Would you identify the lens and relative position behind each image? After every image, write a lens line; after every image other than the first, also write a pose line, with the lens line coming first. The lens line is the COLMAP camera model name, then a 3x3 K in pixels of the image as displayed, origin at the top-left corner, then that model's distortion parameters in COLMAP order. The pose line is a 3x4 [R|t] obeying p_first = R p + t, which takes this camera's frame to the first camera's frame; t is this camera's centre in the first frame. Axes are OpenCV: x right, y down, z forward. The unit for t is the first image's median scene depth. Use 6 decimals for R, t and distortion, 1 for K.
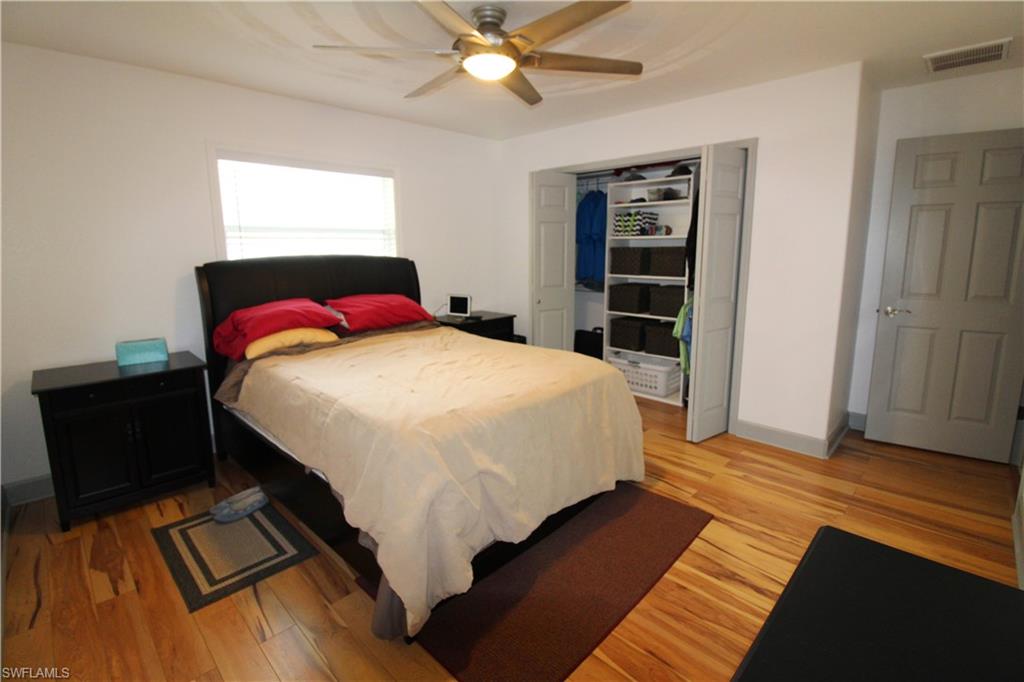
lens RADIAL K [[471.8, 0, 518.6], [0, 471.8, 335.9], [0, 0, 1]] dist [-0.022028, 0.000246]
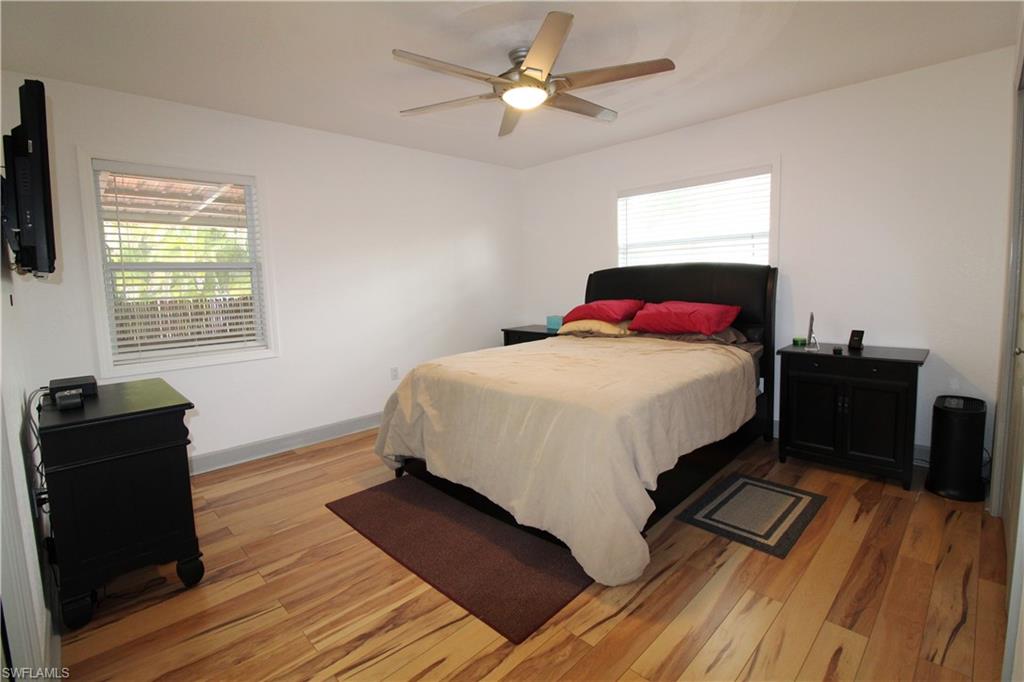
lens RADIAL K [[471.8, 0, 519.7], [0, 471.8, 342.4], [0, 0, 1]] dist [-0.022028, 0.000246]
pose [[-0.023697, 0.141185, -0.989700, 1.026073], [-0.156383, 0.977267, 0.143155, -0.132117], [0.987412, 0.158165, -0.001079, 0.949711]]
